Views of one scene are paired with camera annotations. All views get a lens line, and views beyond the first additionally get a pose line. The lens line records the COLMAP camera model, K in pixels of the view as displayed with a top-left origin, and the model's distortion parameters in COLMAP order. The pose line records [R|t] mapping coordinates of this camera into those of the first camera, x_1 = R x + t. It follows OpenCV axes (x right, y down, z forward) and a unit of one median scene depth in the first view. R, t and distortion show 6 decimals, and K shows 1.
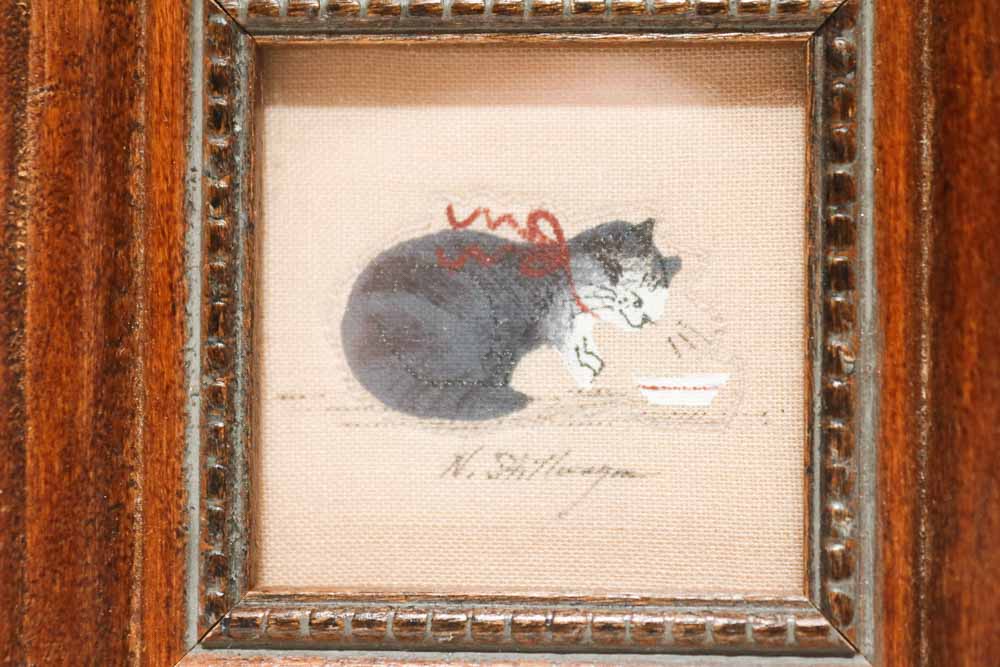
lens RADIAL K [[2566.4, 0, 495.0], [0, 2566.4, 327.0], [0, 0, 1]] dist [0.095672, 0.000000]
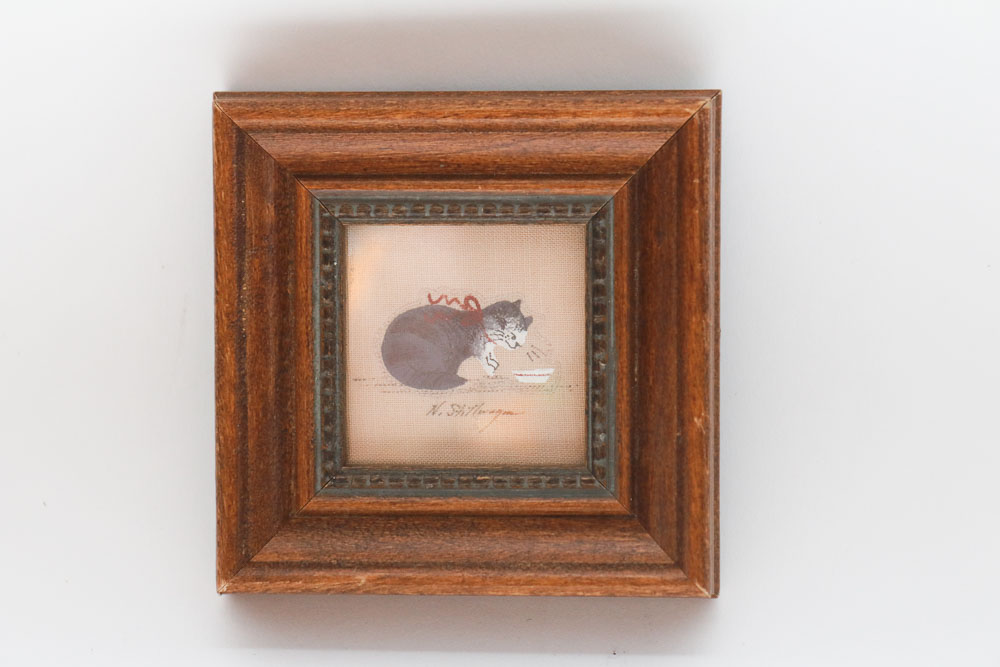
lens RADIAL K [[2566.4, 0, 503.8], [0, 2566.4, 336.0], [0, 0, 1]] dist [0.095672, 0.000000]
pose [[0.999901, -0.009743, 0.010172, 0.024788], [0.009006, 0.997498, 0.070116, -0.172280], [-0.010829, -0.070017, 0.997487, -1.272657]]
